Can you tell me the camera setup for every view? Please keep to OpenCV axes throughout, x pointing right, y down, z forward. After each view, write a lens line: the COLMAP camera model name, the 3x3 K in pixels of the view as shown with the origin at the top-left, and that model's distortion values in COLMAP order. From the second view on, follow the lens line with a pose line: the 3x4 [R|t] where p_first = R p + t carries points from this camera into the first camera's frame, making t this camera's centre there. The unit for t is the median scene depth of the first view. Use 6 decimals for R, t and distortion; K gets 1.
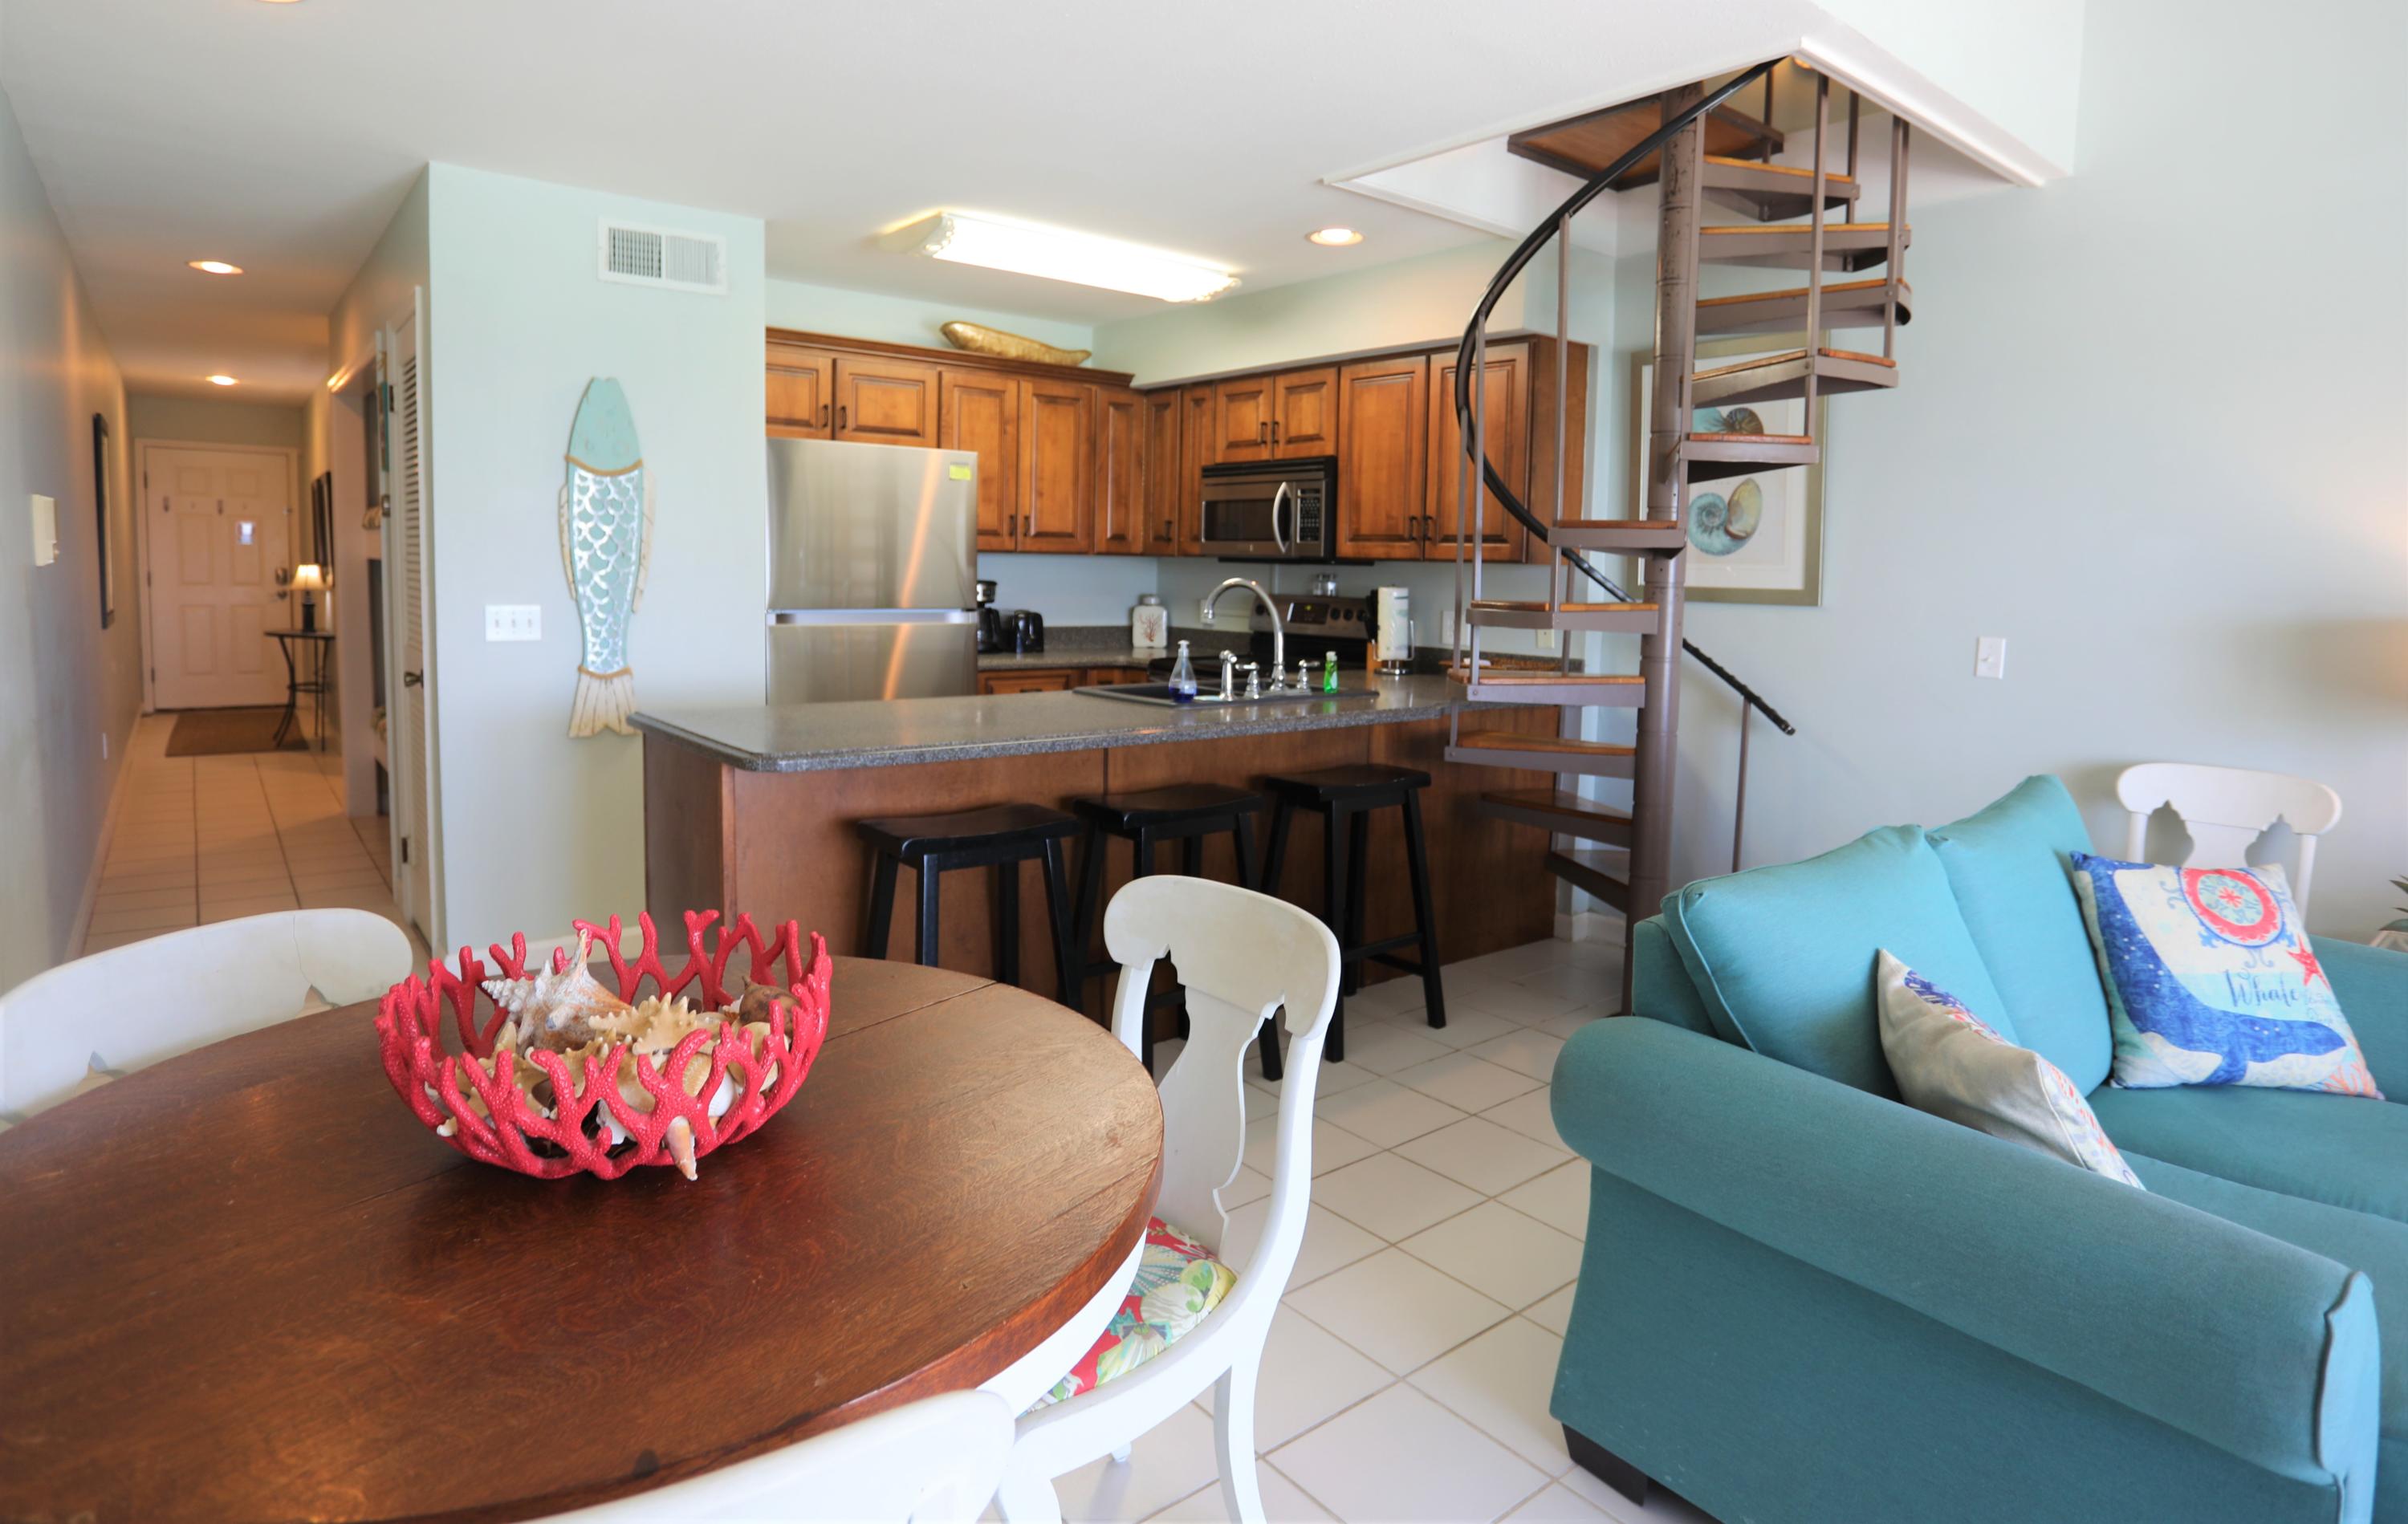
lens RADIAL K [[1293.7, 0, 1219.3], [0, 1293.7, 664.3], [0, 0, 1]] dist [-0.069416, 0.028941]
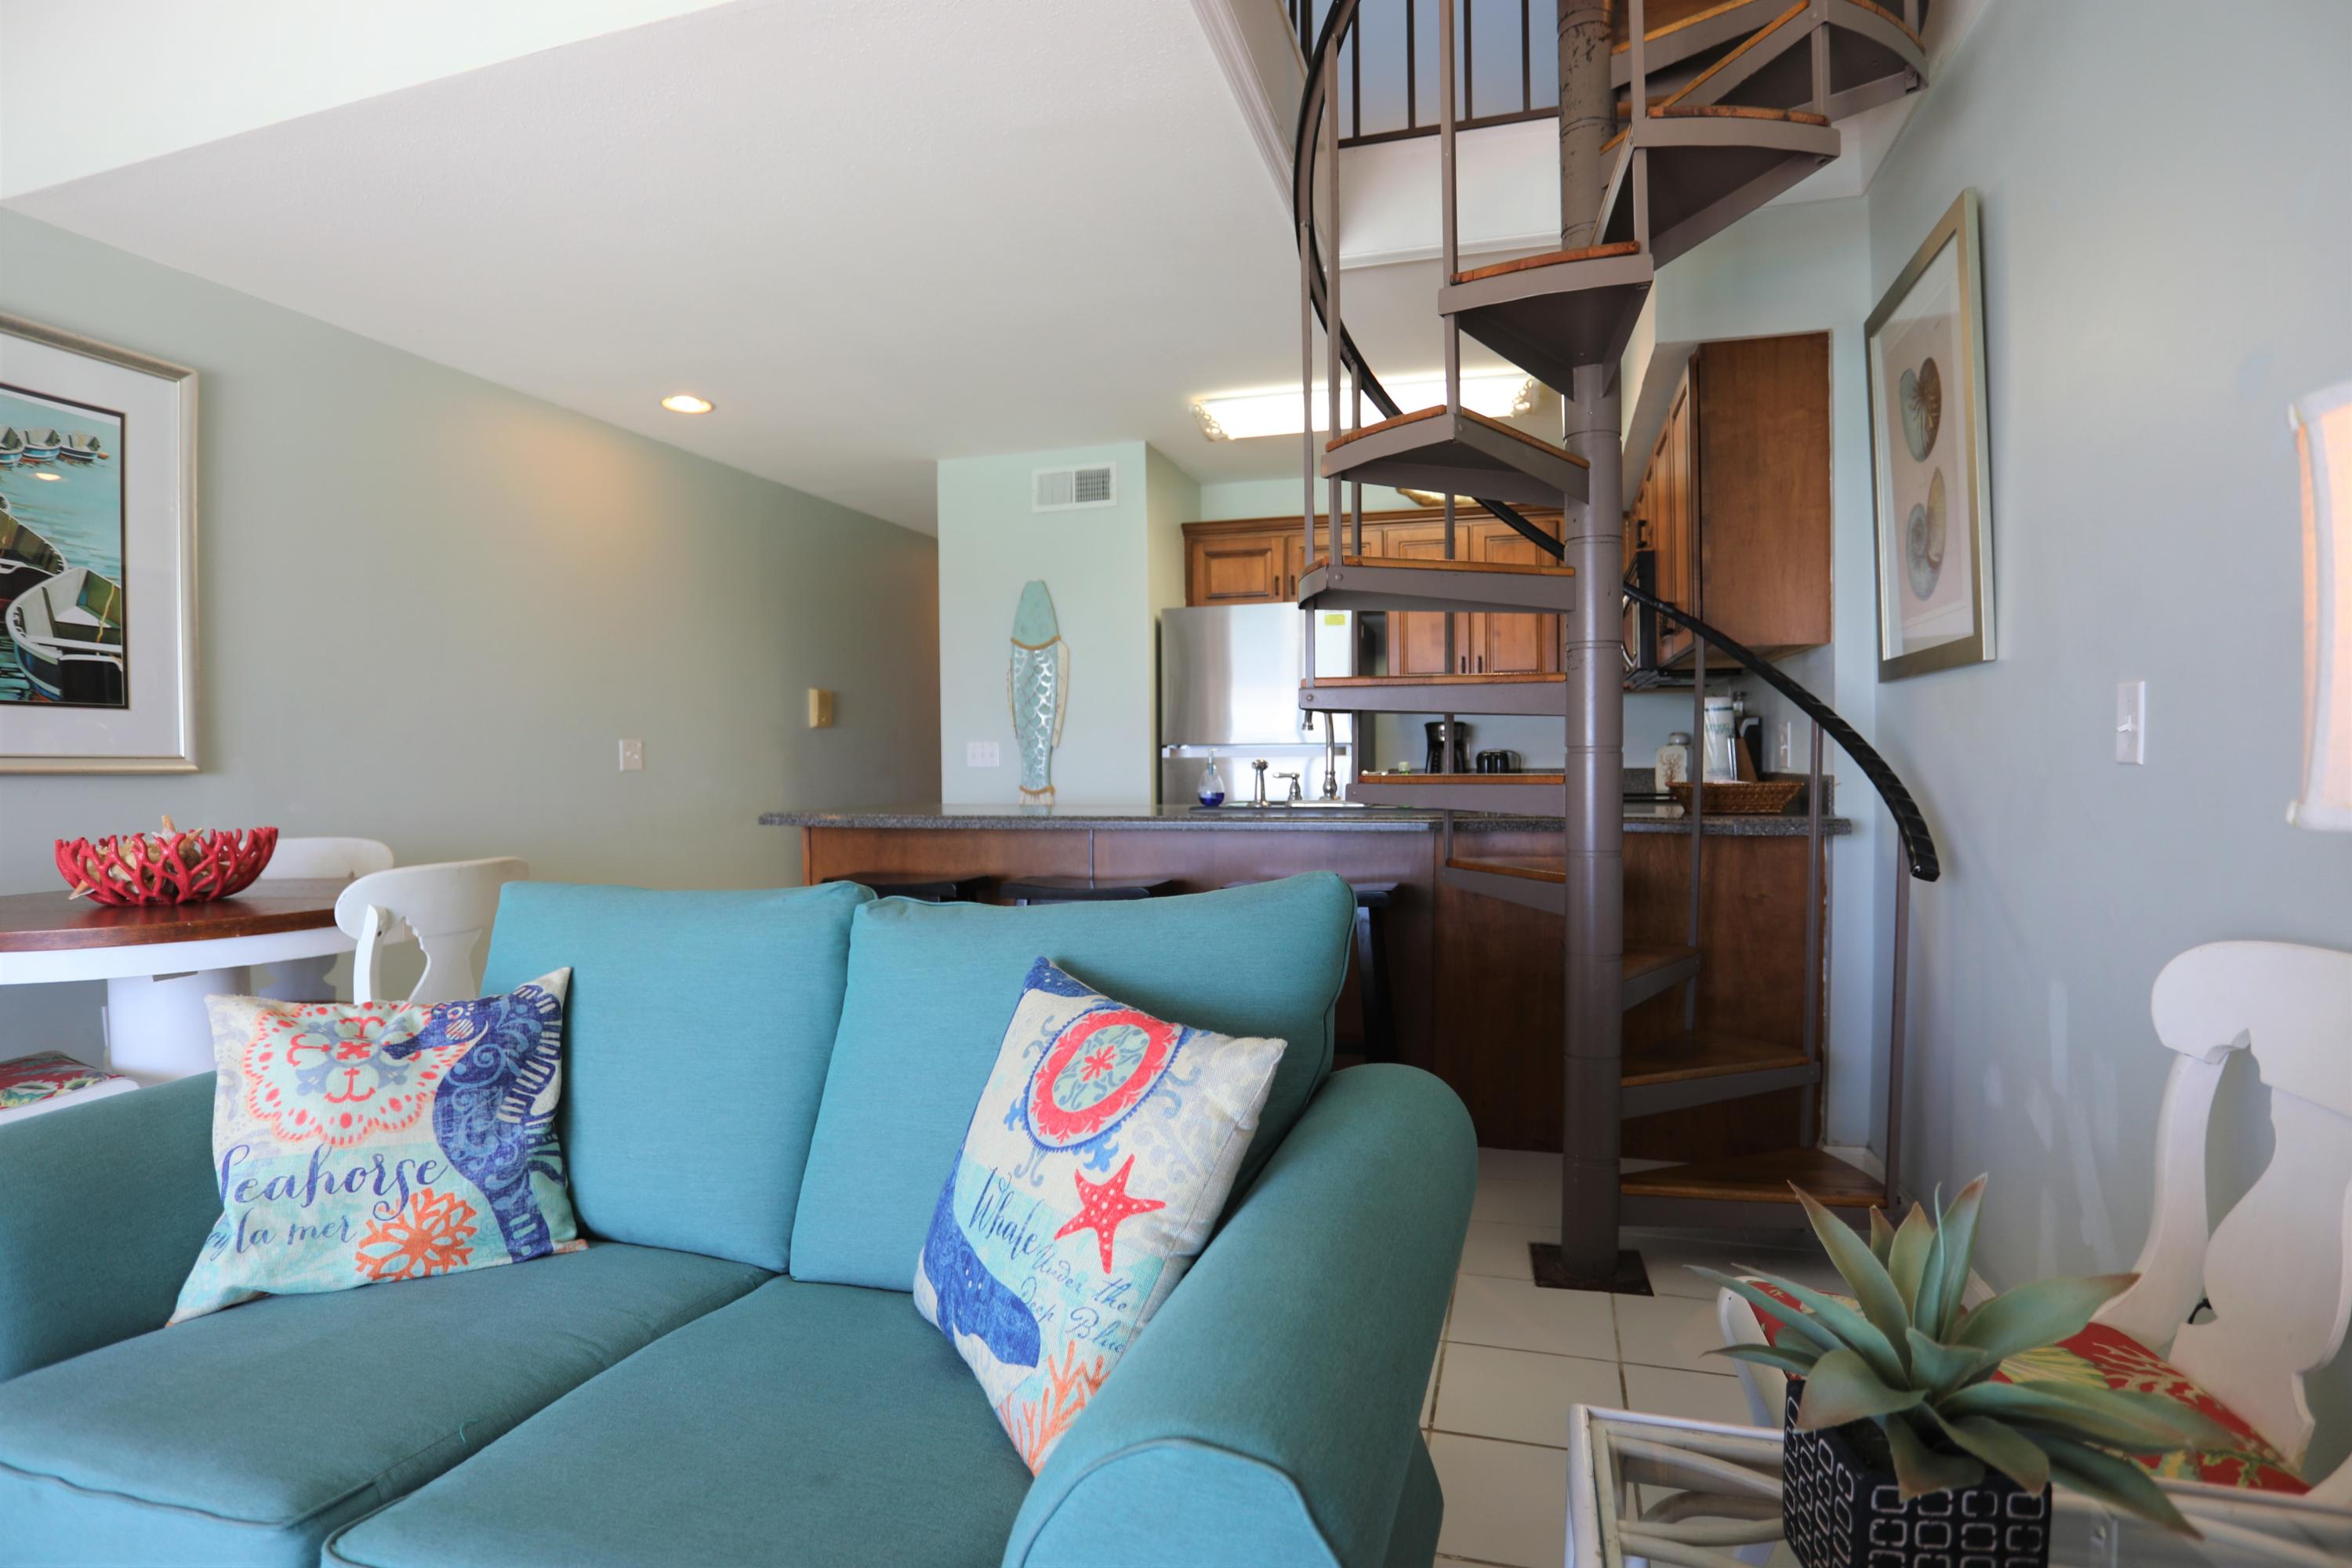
lens RADIAL K [[1204.4, 0, 1176.0], [0, 1204.4, 784.0], [0, 0, 1]] dist [-0.058408, 0.020598]
pose [[0.555141, -0.009003, -0.831707, 0.581411], [-0.042421, 0.998334, -0.039122, 0.037421], [0.830674, 0.057000, 0.553834, 0.331746]]
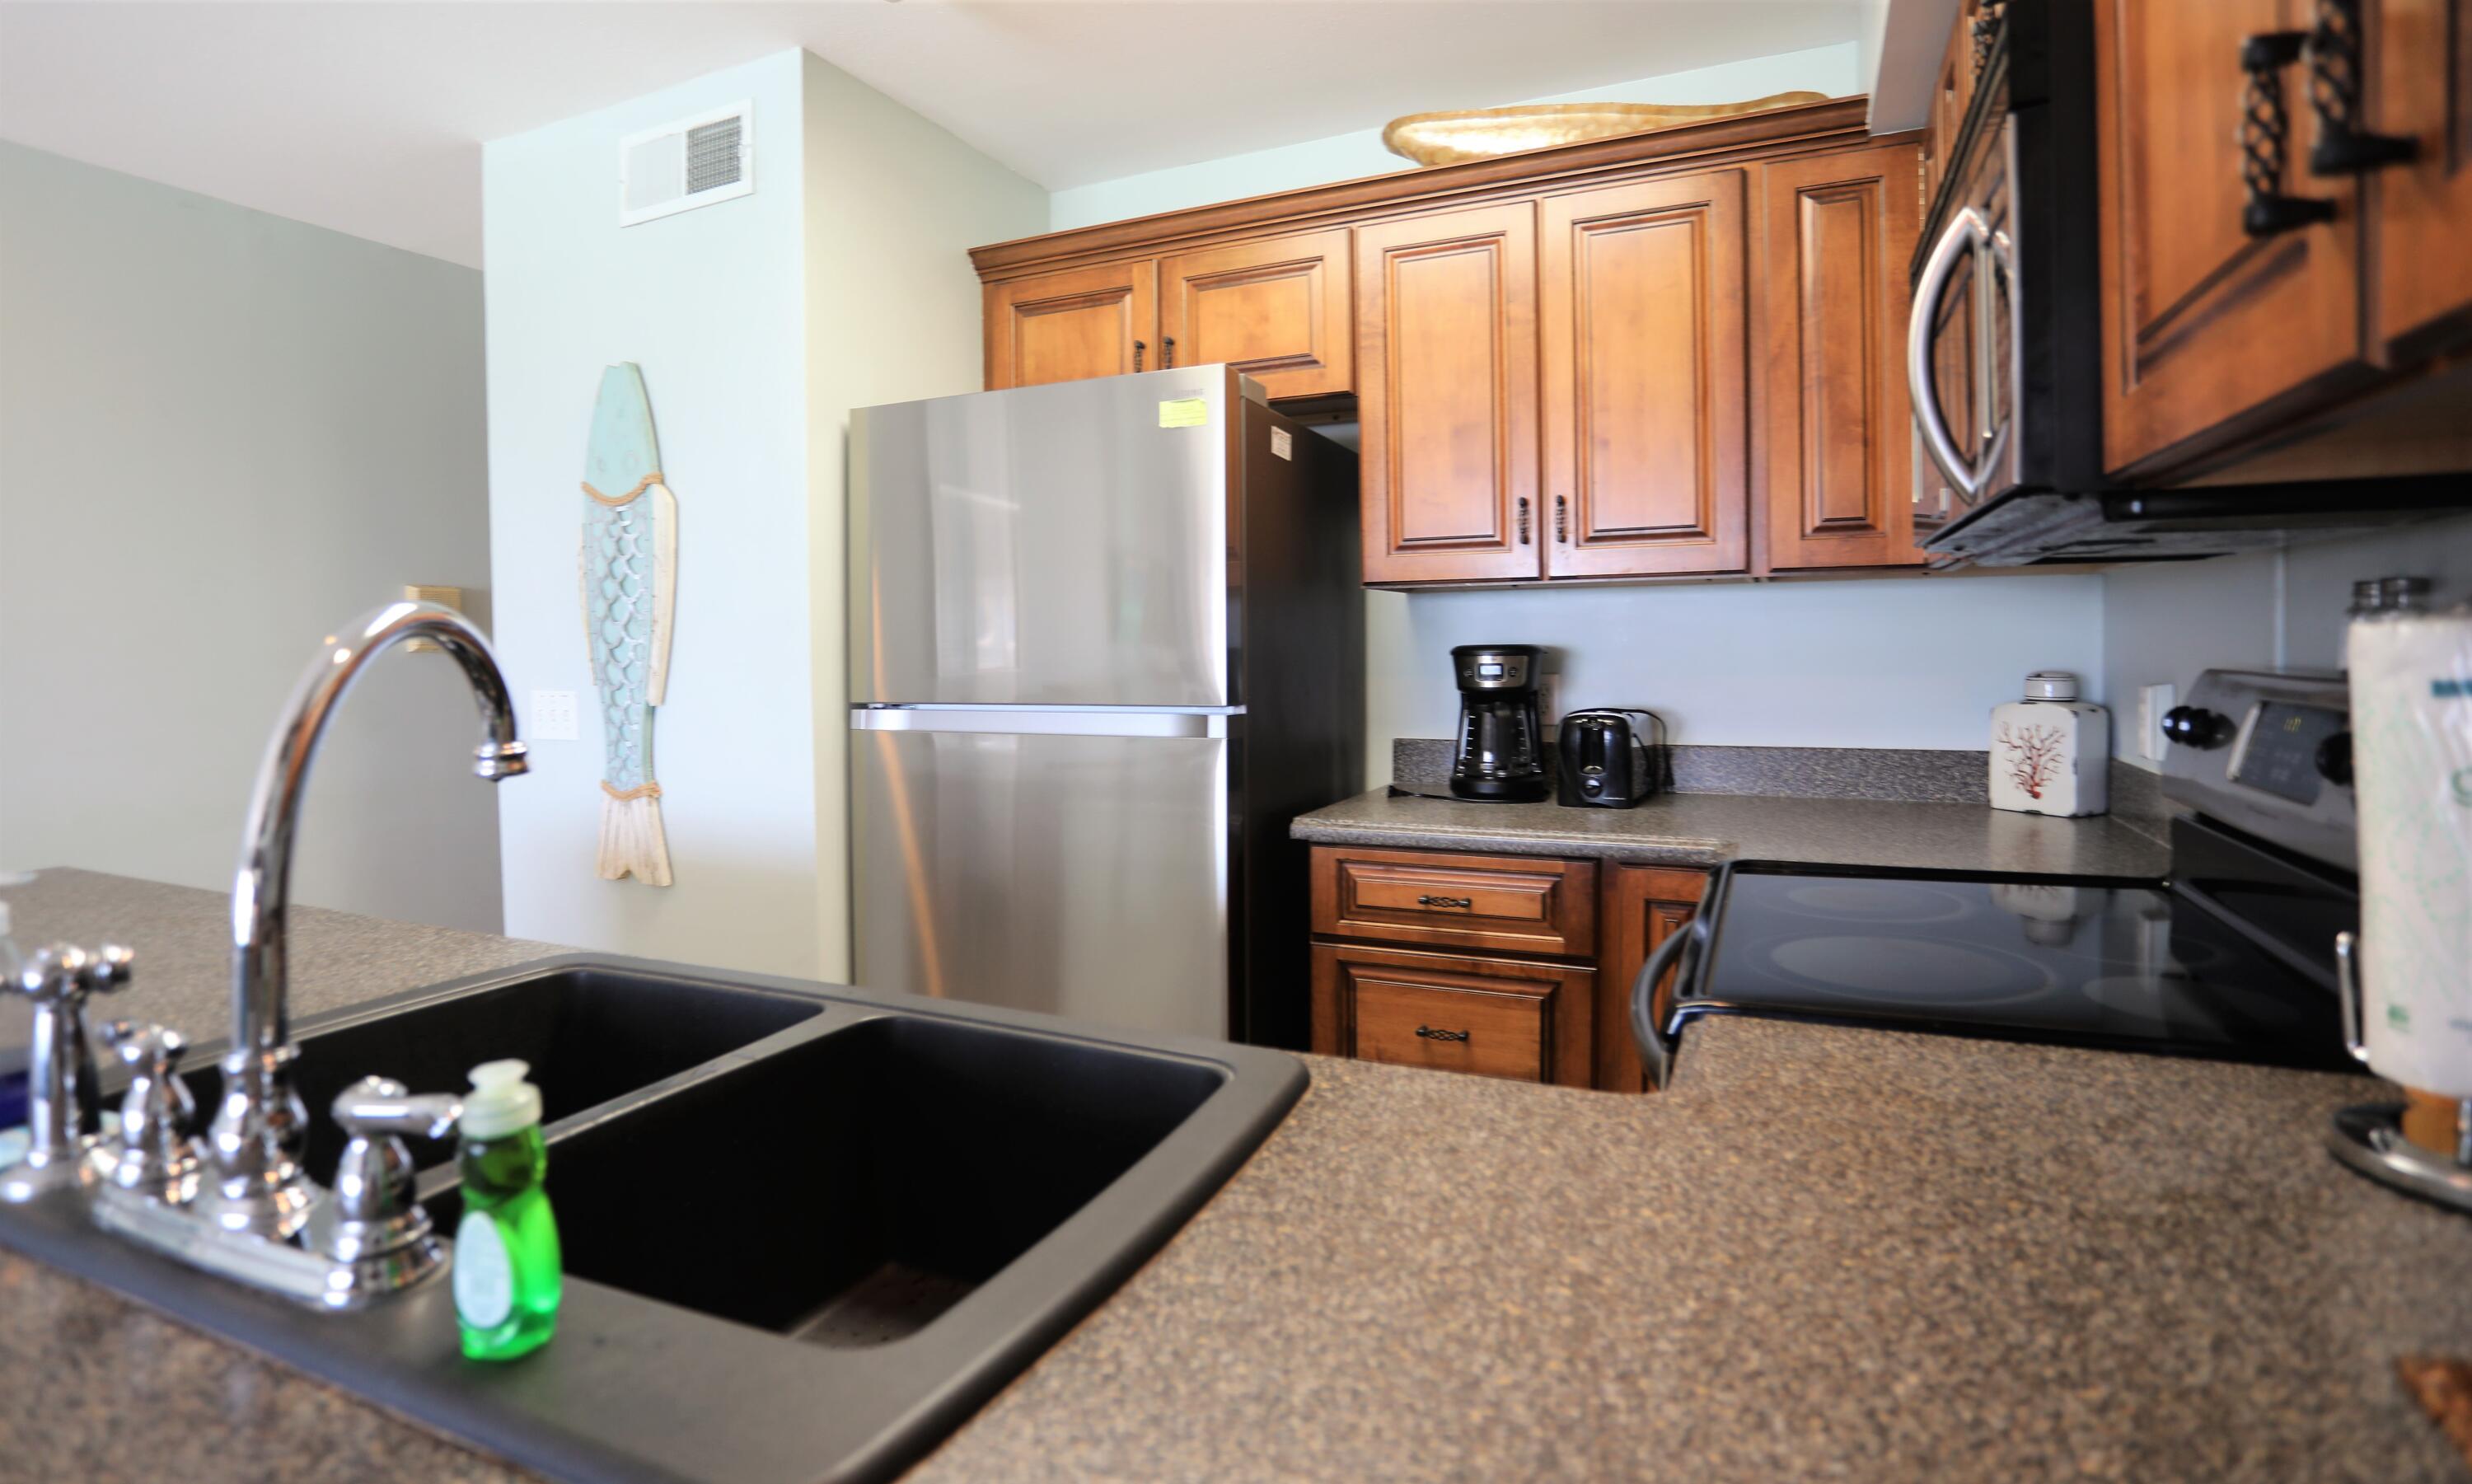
lens RADIAL K [[1283.4, 0, 1238.0], [0, 1283.4, 656.1], [0, 0, 1]] dist [-0.028549, 0.001133]
pose [[0.433711, -0.015008, -0.900927, 0.230049], [-0.043306, 0.998359, -0.037479, -0.045355], [0.900011, 0.055270, 0.432349, 0.828635]]
